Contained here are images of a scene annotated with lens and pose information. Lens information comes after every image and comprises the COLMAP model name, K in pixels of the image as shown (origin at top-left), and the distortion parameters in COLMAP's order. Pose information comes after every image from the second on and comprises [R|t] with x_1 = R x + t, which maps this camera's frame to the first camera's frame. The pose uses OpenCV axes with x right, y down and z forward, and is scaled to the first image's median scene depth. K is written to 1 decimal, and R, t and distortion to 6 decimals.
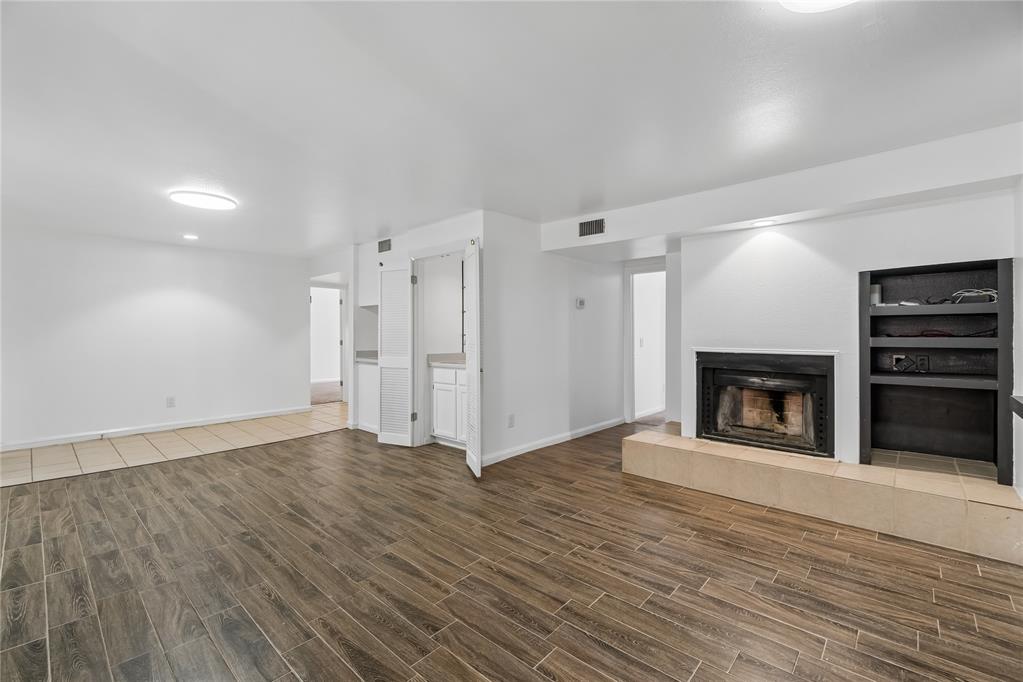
lens RADIAL K [[437.5, 0, 512.5], [0, 437.5, 335.8], [0, 0, 1]] dist [-0.003228, -0.000286]
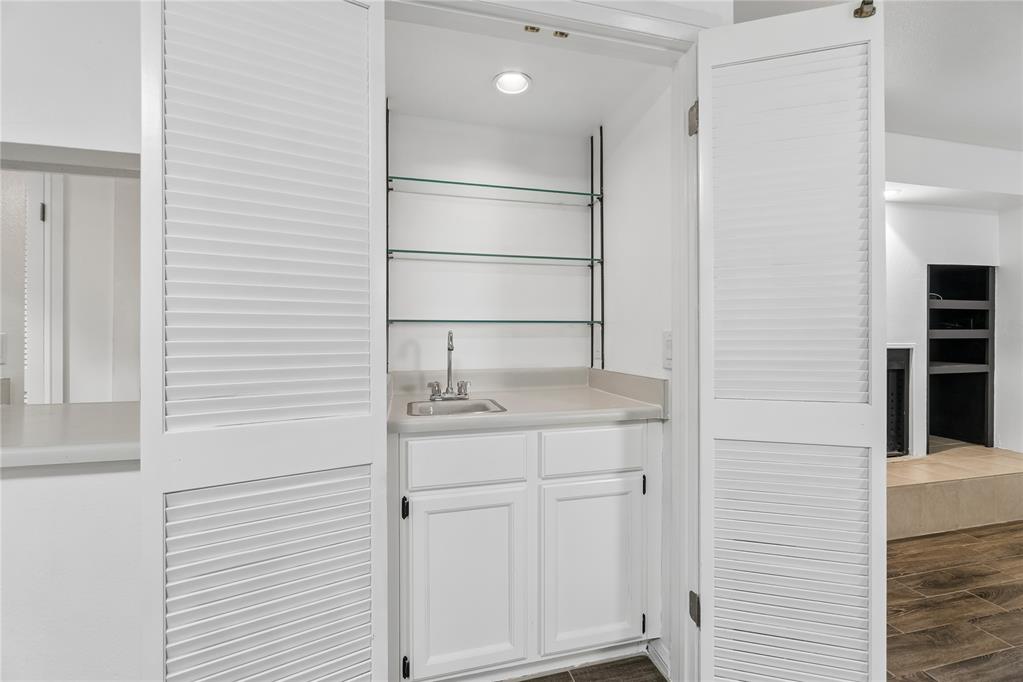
lens RADIAL K [[448.8, 0, 516.8], [0, 448.8, 337.9], [0, 0, 1]] dist [-0.002243, -0.000035]
pose [[0.541332, -0.004466, 0.840797, -0.660259], [0.002601, 0.999990, 0.003637, 0.019558], [-0.840805, 0.000218, 0.541338, 1.404366]]
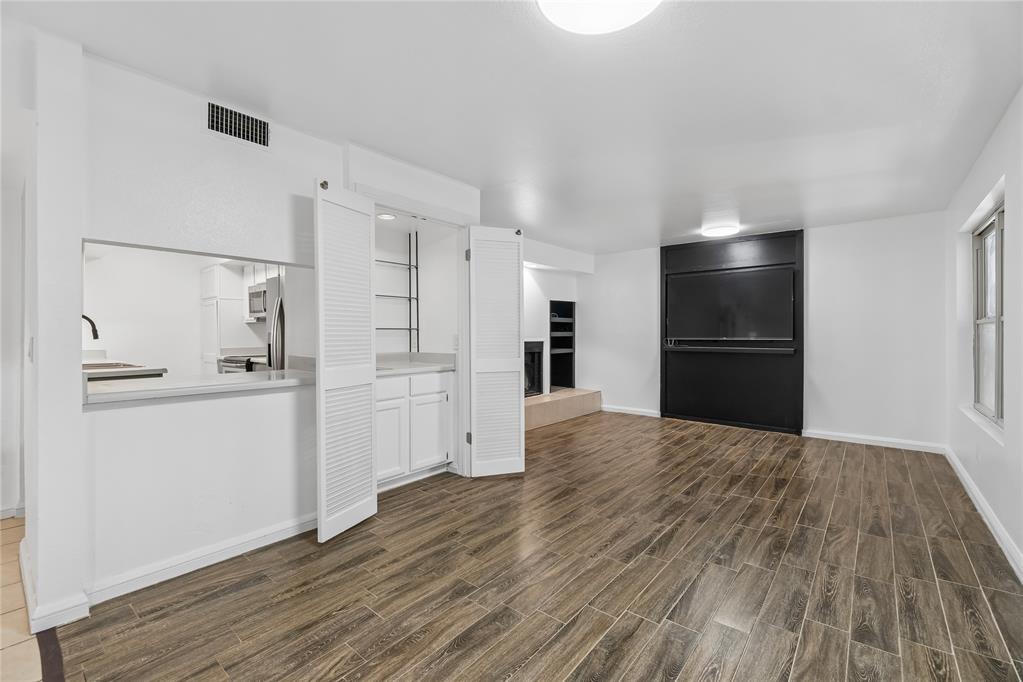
lens RADIAL K [[437.5, 0, 512.5], [0, 437.5, 335.8], [0, 0, 1]] dist [-0.003228, -0.000286]
pose [[-0.040309, -0.003224, 0.999182, -1.435390], [0.005101, 0.999981, 0.003432, 0.015985], [-0.999174, 0.005235, -0.040292, 1.429677]]
